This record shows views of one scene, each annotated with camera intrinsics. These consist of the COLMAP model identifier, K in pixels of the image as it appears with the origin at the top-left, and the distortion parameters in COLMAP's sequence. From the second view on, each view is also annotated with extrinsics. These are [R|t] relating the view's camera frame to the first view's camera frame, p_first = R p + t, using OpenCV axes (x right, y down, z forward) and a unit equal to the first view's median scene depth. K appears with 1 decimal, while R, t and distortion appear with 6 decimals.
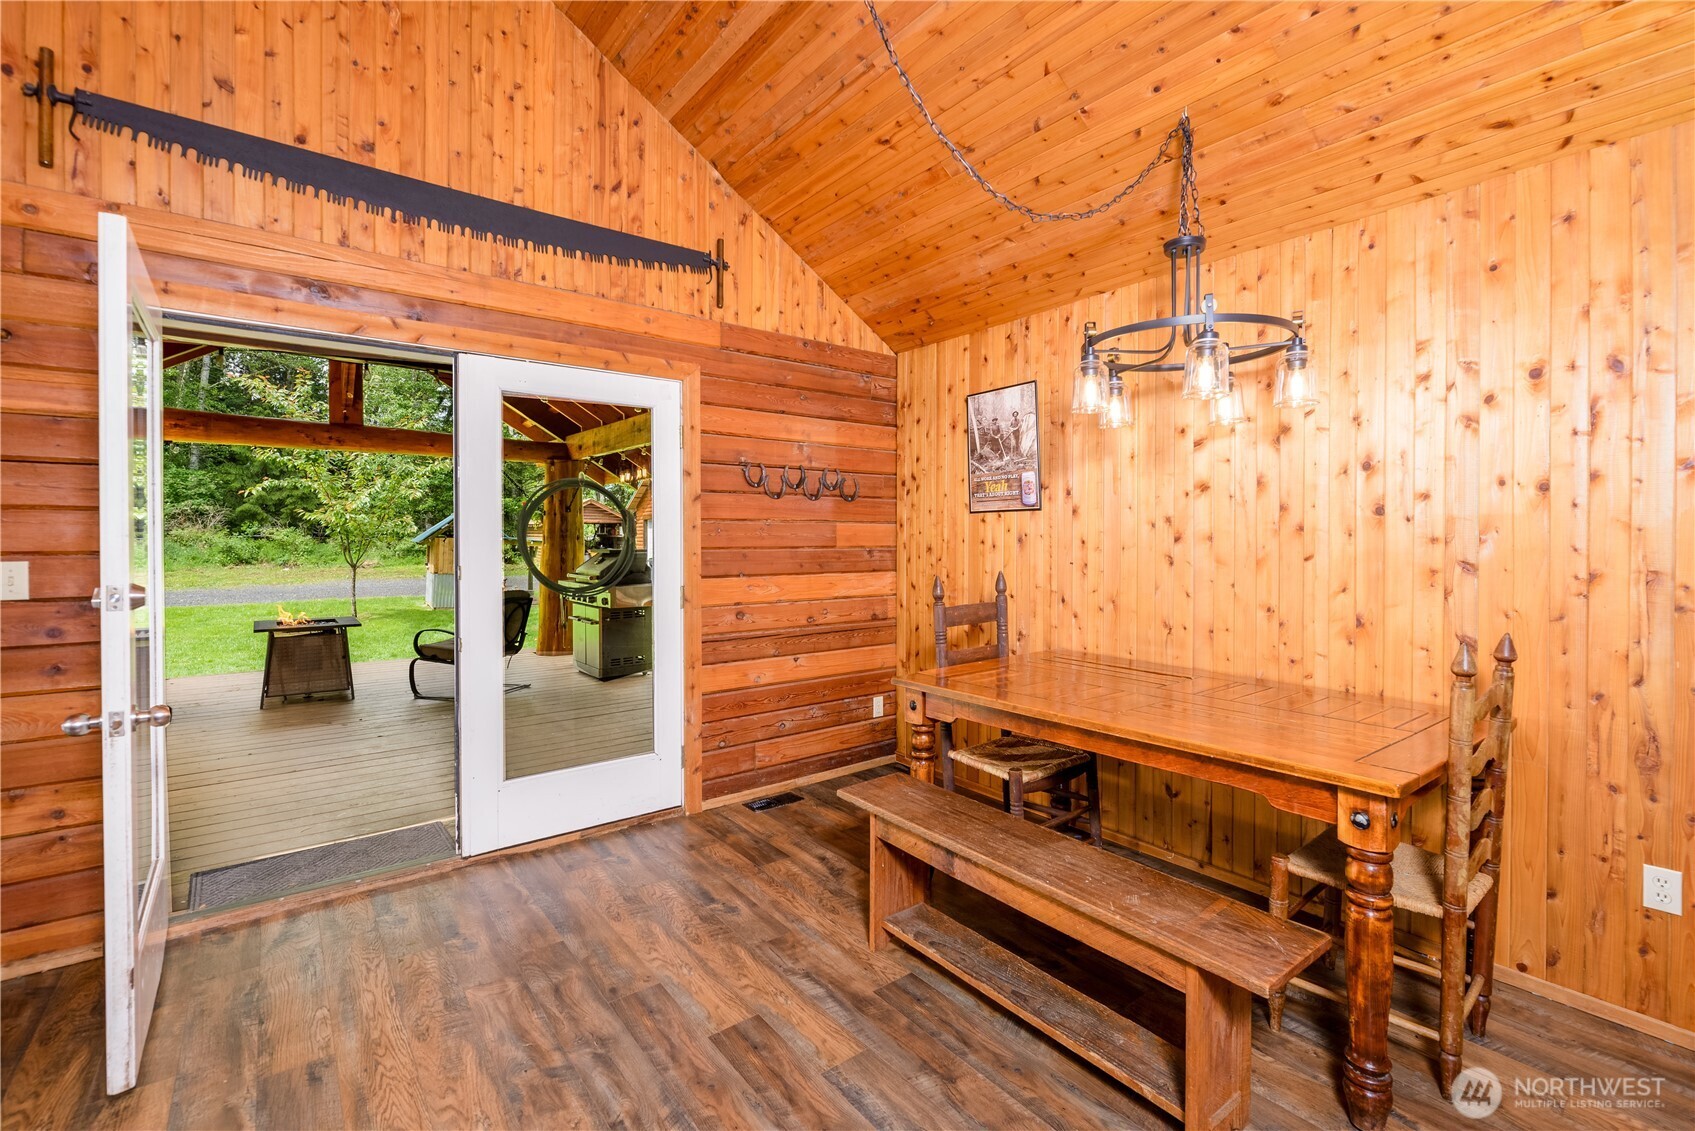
lens RADIAL K [[753.8, 0, 825.5], [0, 753.8, 543.2], [0, 0, 1]] dist [0.001917, 0.000074]
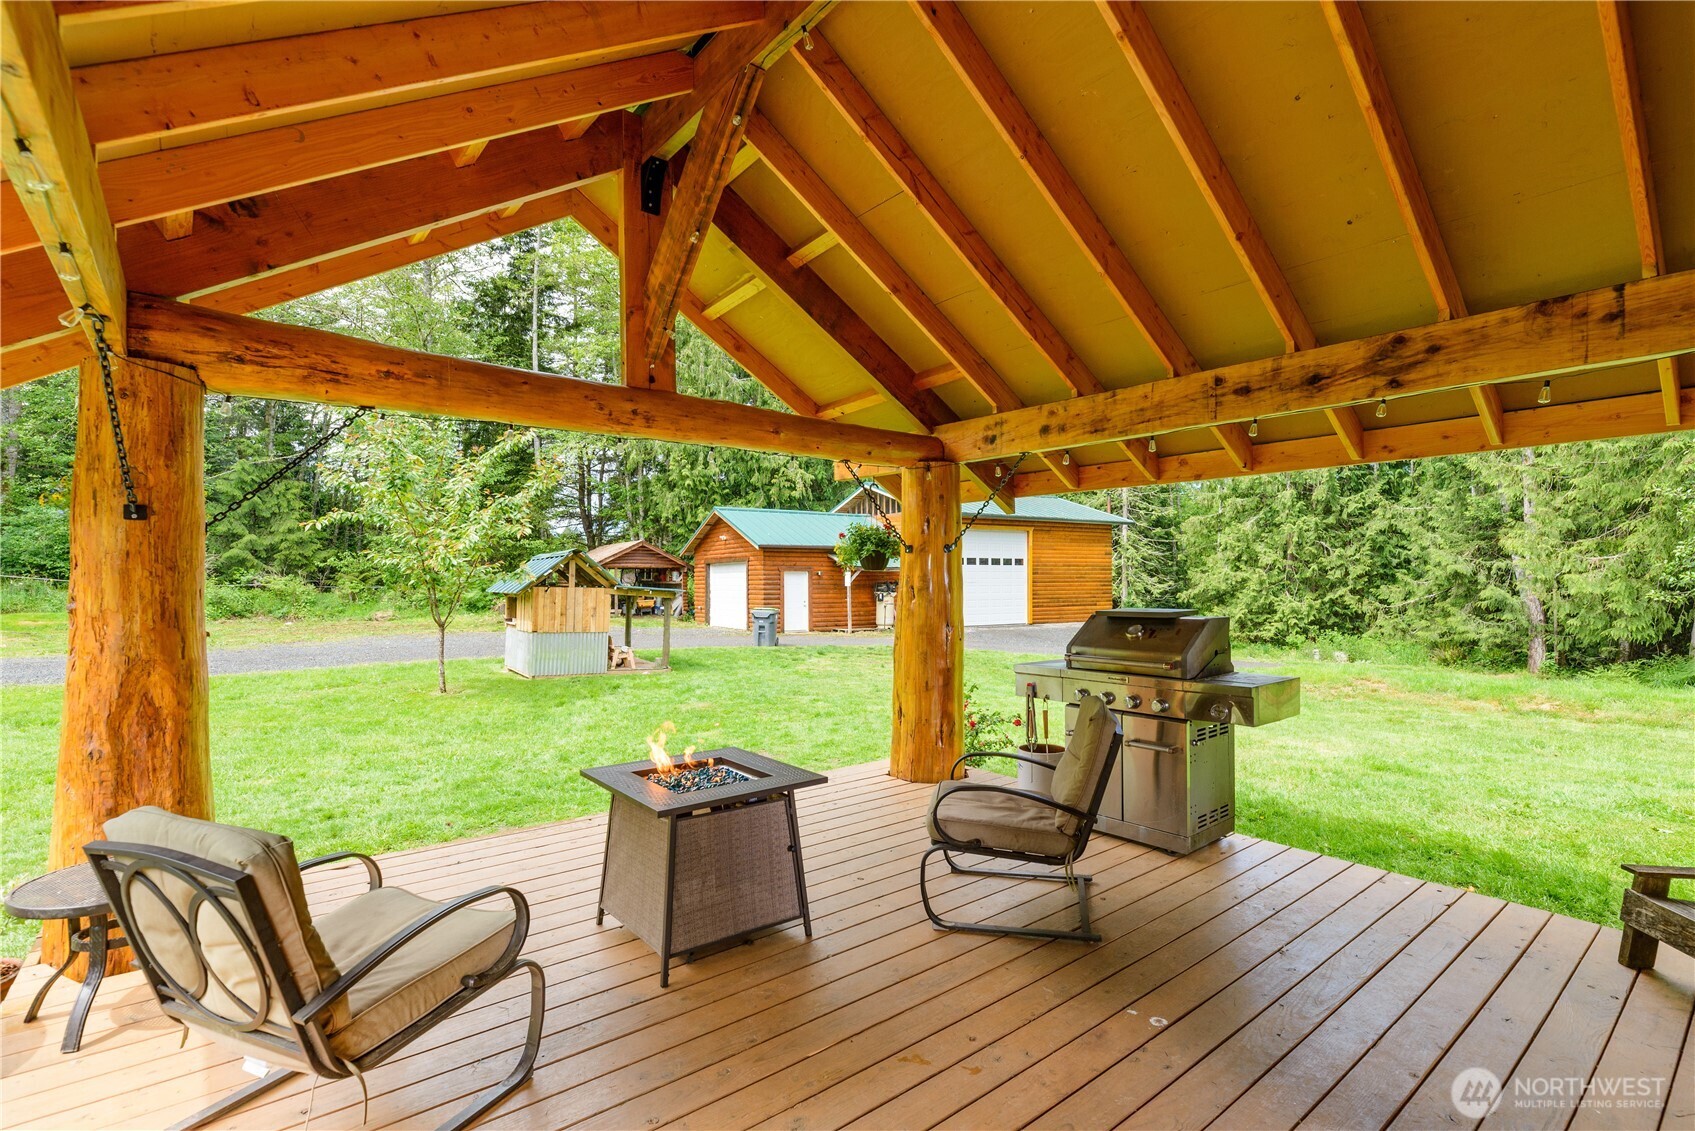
lens RADIAL K [[781.4, 0, 848.2], [0, 781.4, 569.8], [0, 0, 1]] dist [0.003054, 0.000257]
pose [[0.999610, -0.006412, 0.027184, -0.086327], [0.007033, 0.999715, -0.022809, -0.001901], [-0.027030, 0.022991, 0.999370, 0.072083]]
